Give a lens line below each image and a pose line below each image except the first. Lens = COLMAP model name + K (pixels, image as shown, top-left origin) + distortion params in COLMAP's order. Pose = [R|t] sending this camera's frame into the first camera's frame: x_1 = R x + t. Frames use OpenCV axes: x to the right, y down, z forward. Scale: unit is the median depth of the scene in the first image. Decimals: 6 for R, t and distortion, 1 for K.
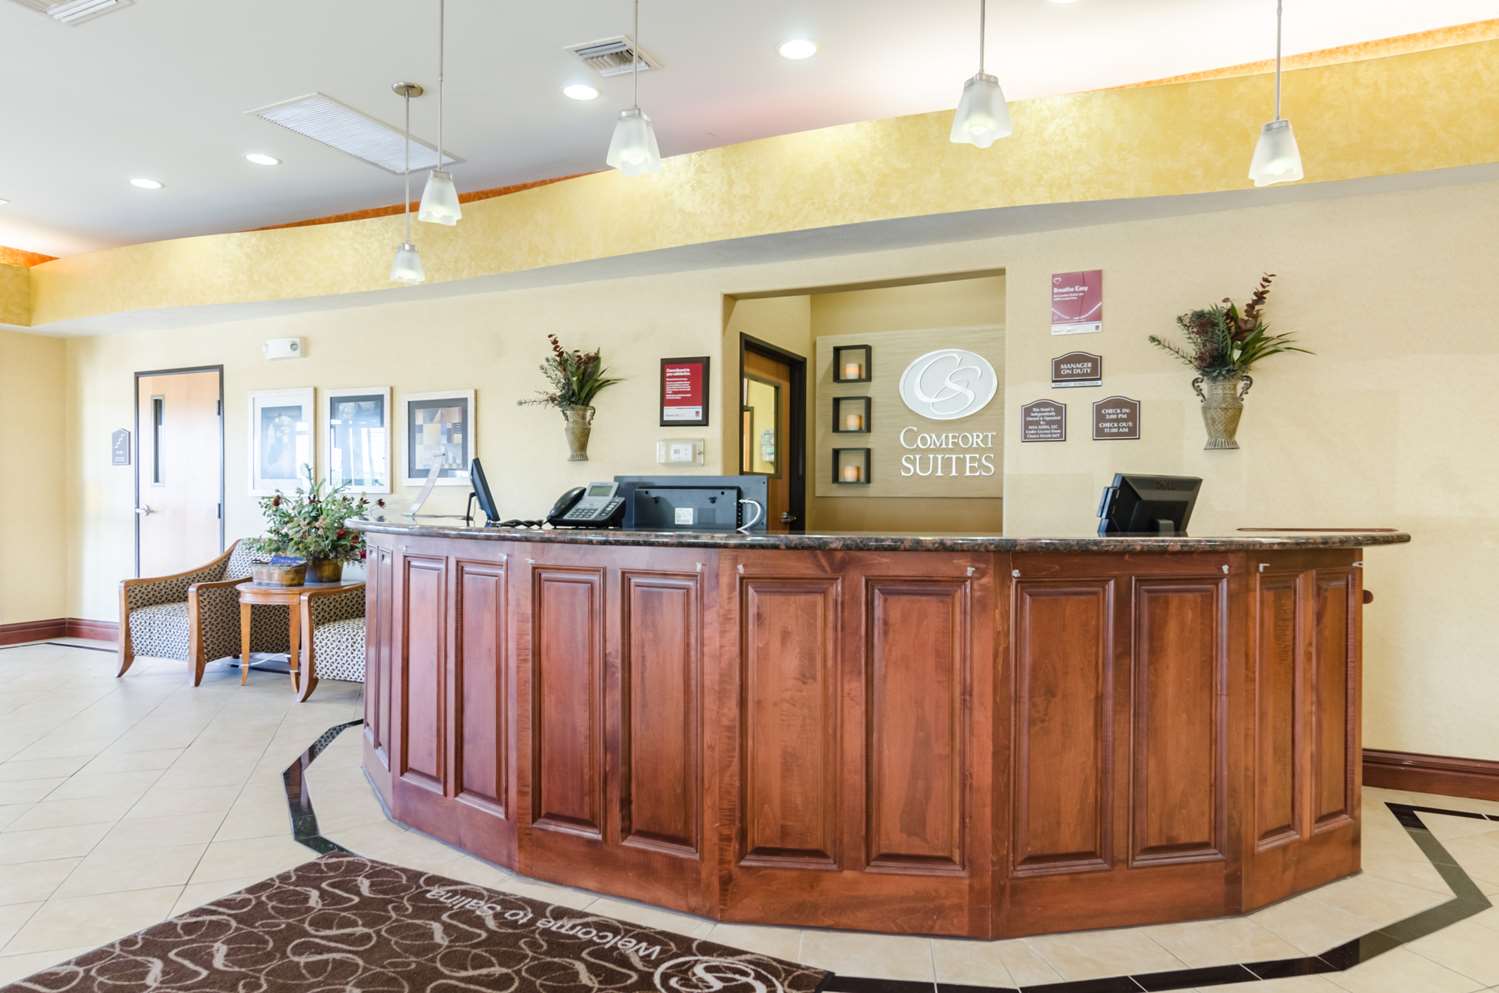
lens RADIAL K [[909.0, 0, 749.5], [0, 909.0, 496.5], [0, 0, 1]] dist [0.001631, 0.002990]
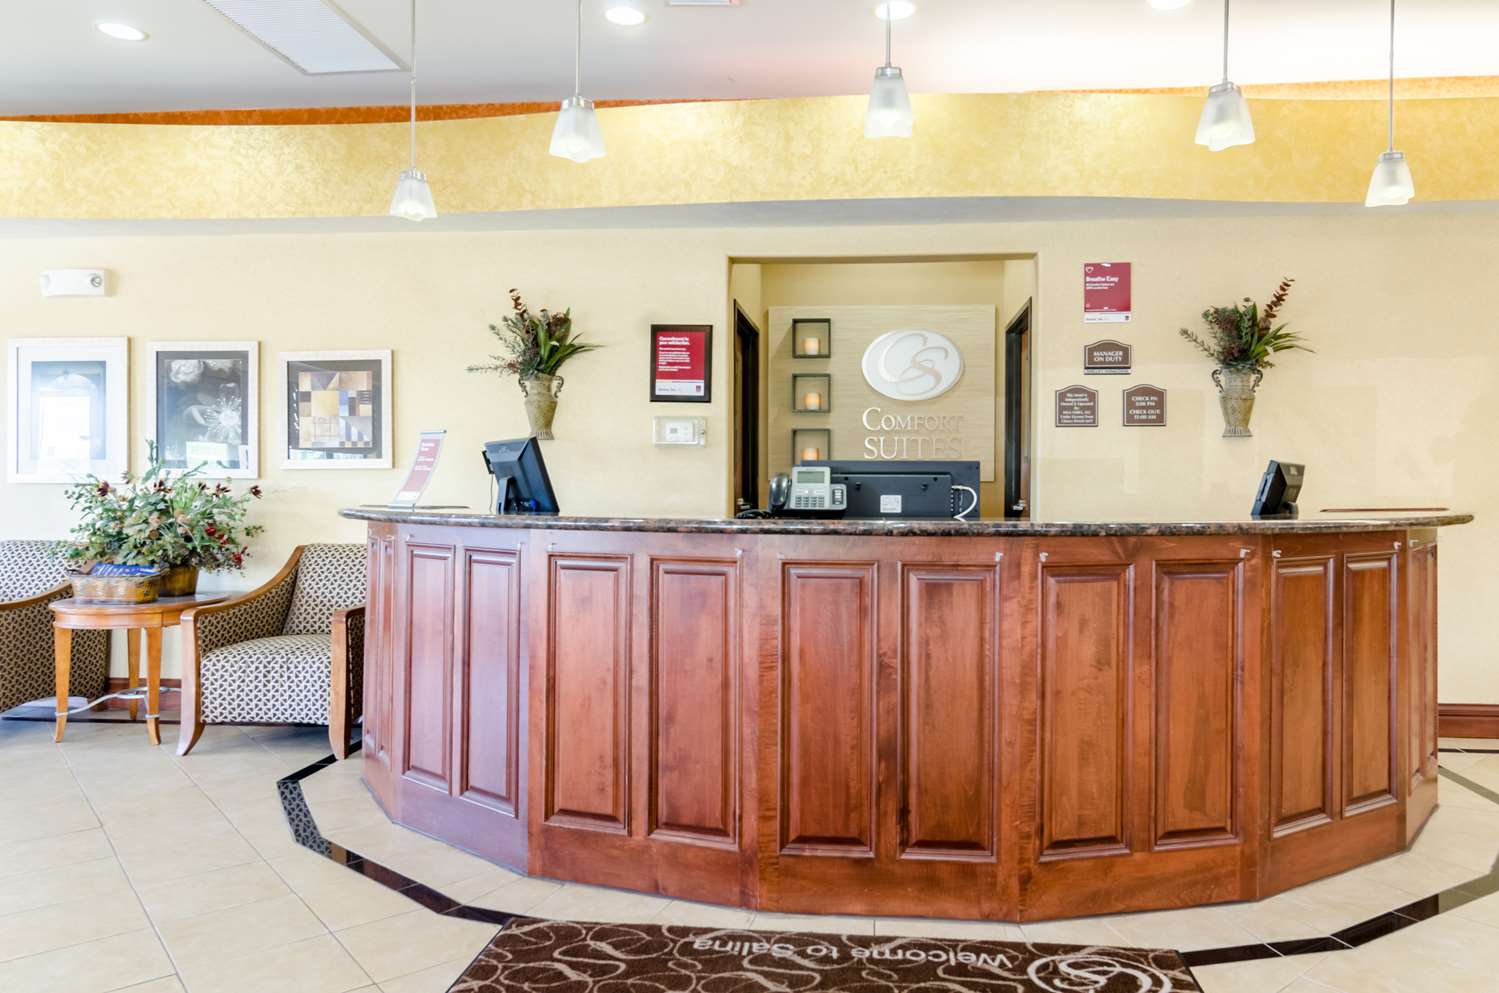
lens RADIAL K [[1019.9, 0, 790.3], [0, 1019.9, 473.2], [0, 0, 1]] dist [0.001990, 0.003468]
pose [[0.940754, -0.000883, 0.339087, -0.475735], [0.002831, 0.999982, -0.005253, -0.004283], [-0.339077, 0.005901, 0.940740, 0.045284]]
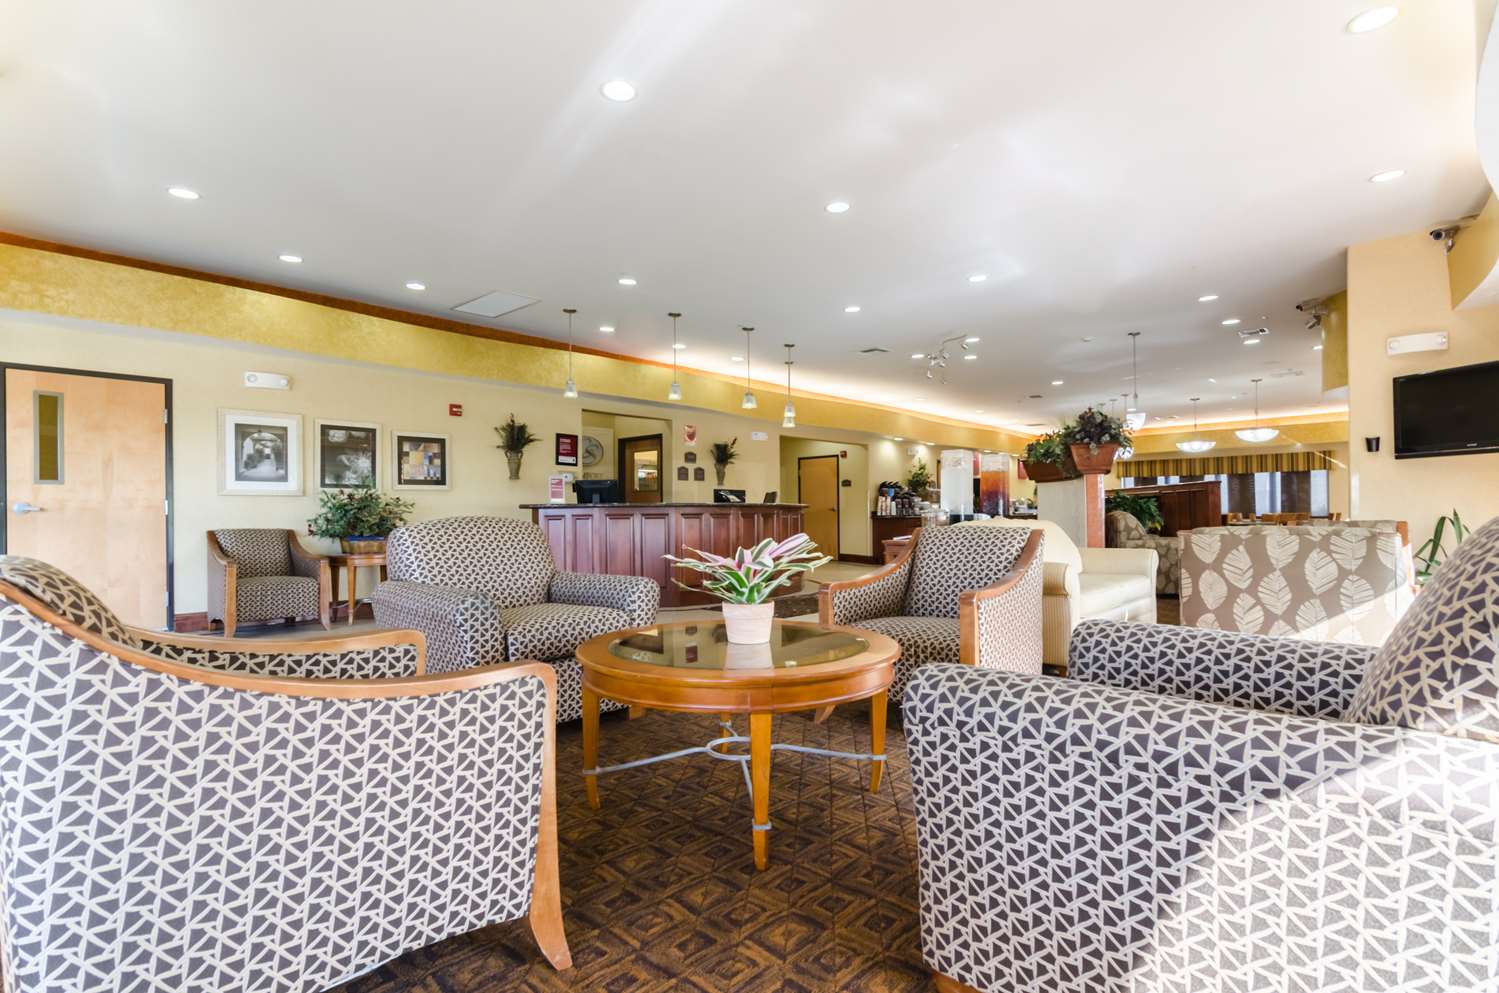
lens RADIAL K [[732.9, 0, 750.5], [0, 732.9, 502.5], [0, 0, 1]] dist [0.000407, 0.000061]
pose [[0.307744, 0.006843, 0.951445, -2.486841], [0.009736, 0.999899, -0.010341, 0.052789], [-0.951419, 0.012446, 0.307646, 0.058319]]
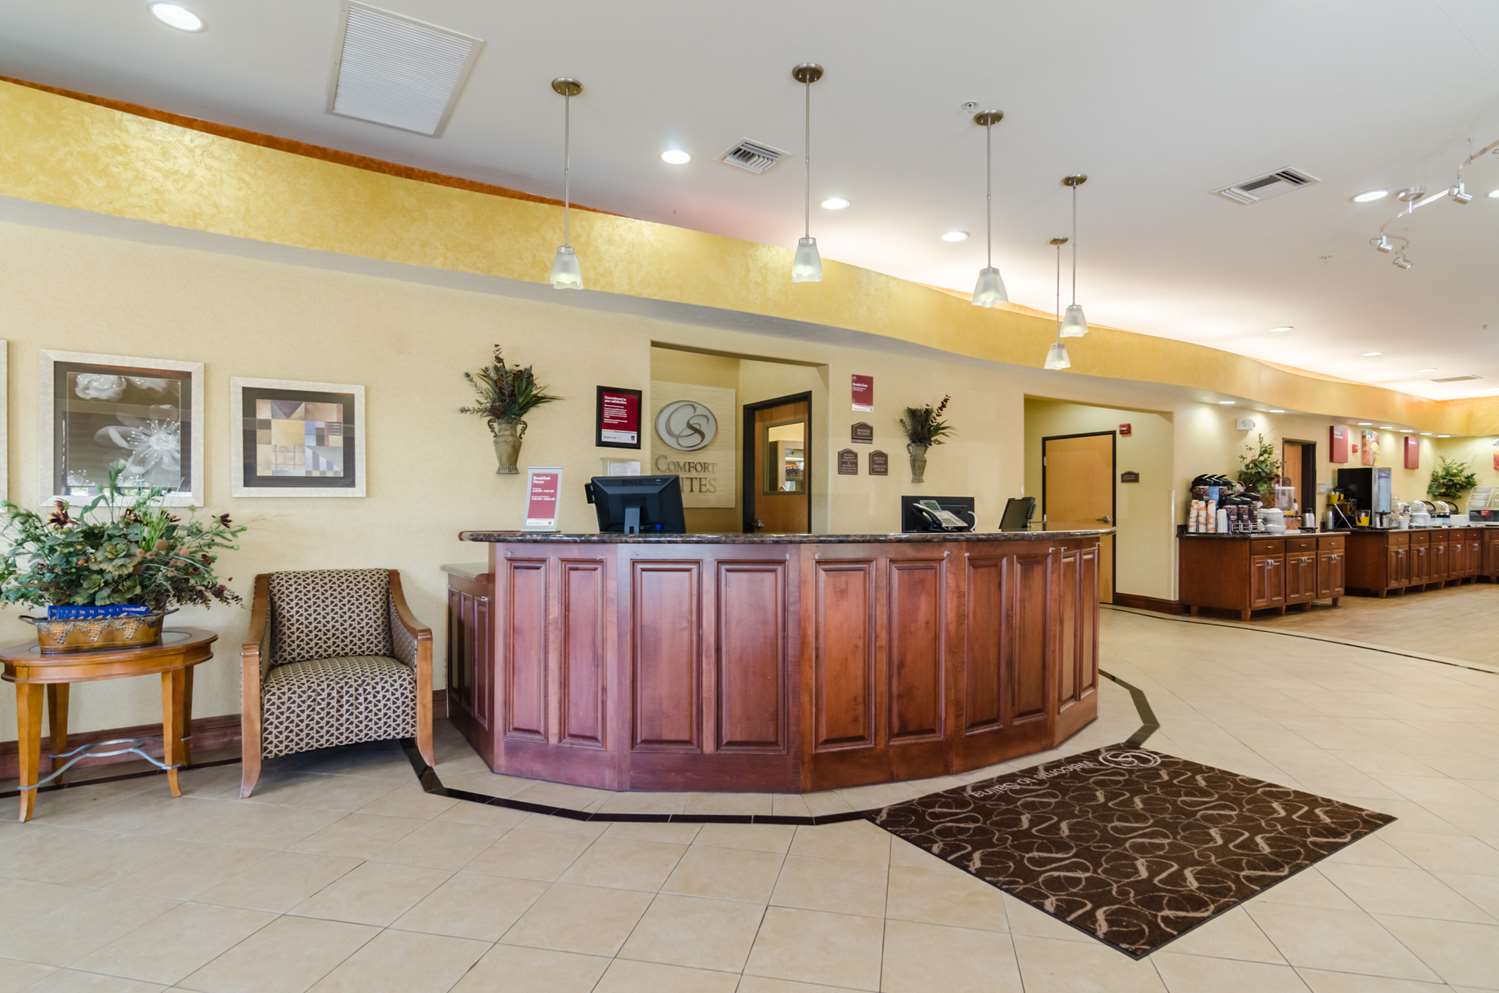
lens RADIAL K [[756.7, 0, 745.5], [0, 756.7, 502.3], [0, 0, 1]] dist [-0.003092, -0.000411]
pose [[0.544202, -0.000241, 0.838954, -1.215304], [0.001532, 0.999999, -0.000707, -0.011196], [-0.838953, 0.001669, 0.544202, 0.530472]]
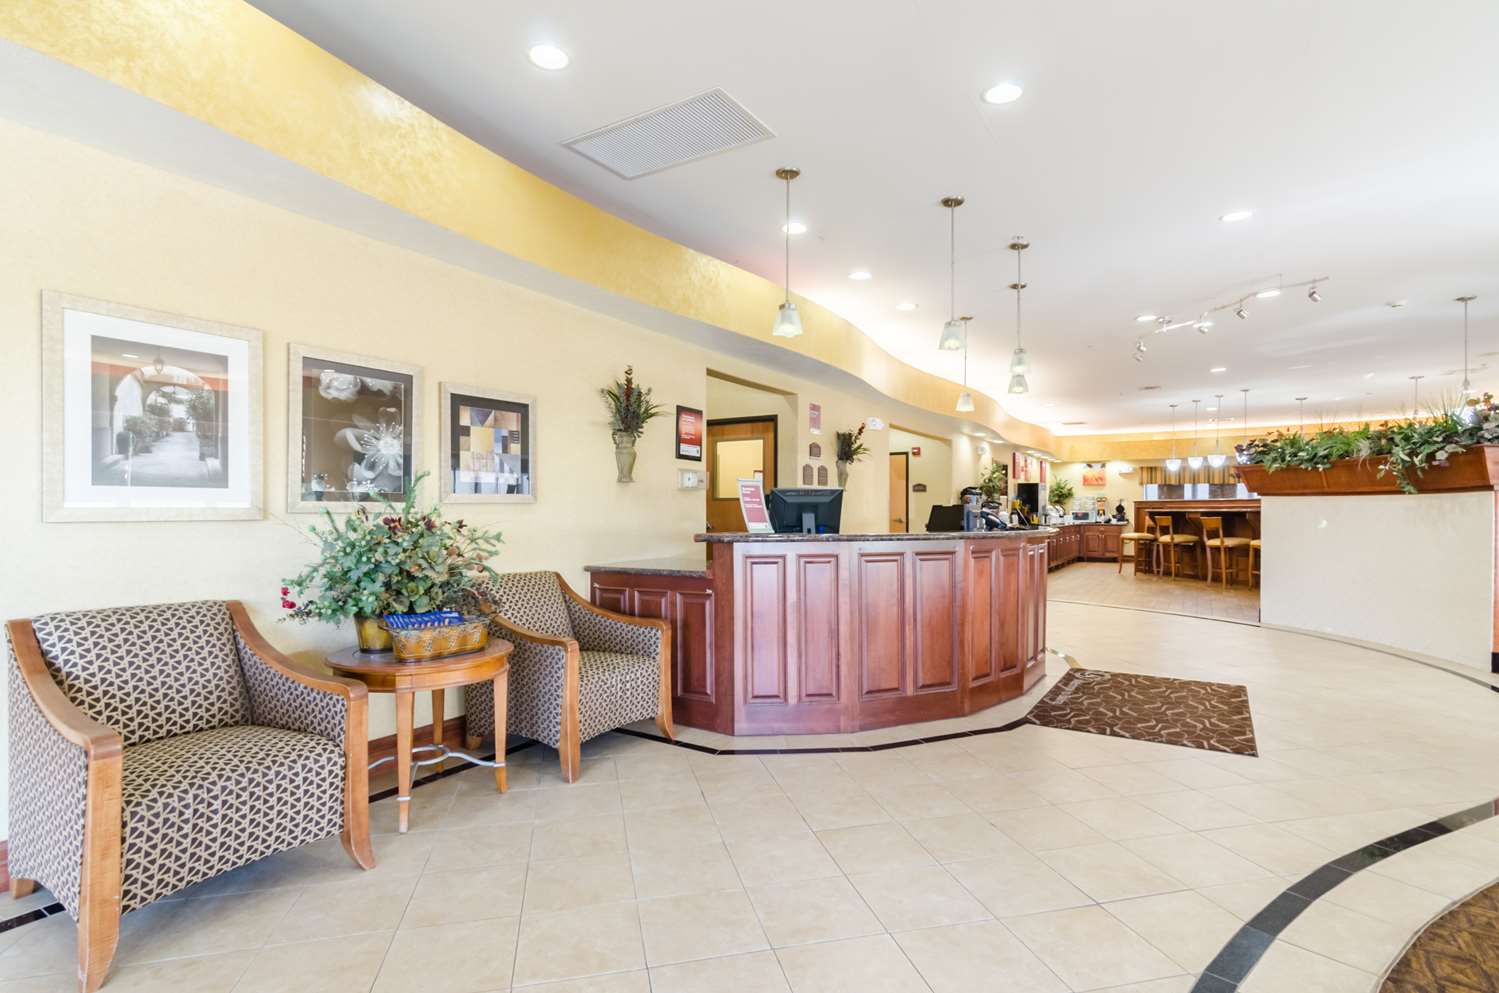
lens RADIAL K [[732.9, 0, 750.5], [0, 732.9, 502.5], [0, 0, 1]] dist [0.000407, 0.000061]
pose [[0.127571, 0.002963, 0.991825, -1.712868], [-0.003240, 0.999991, -0.002571, -0.020493], [-0.991824, -0.002885, 0.127580, 1.196346]]
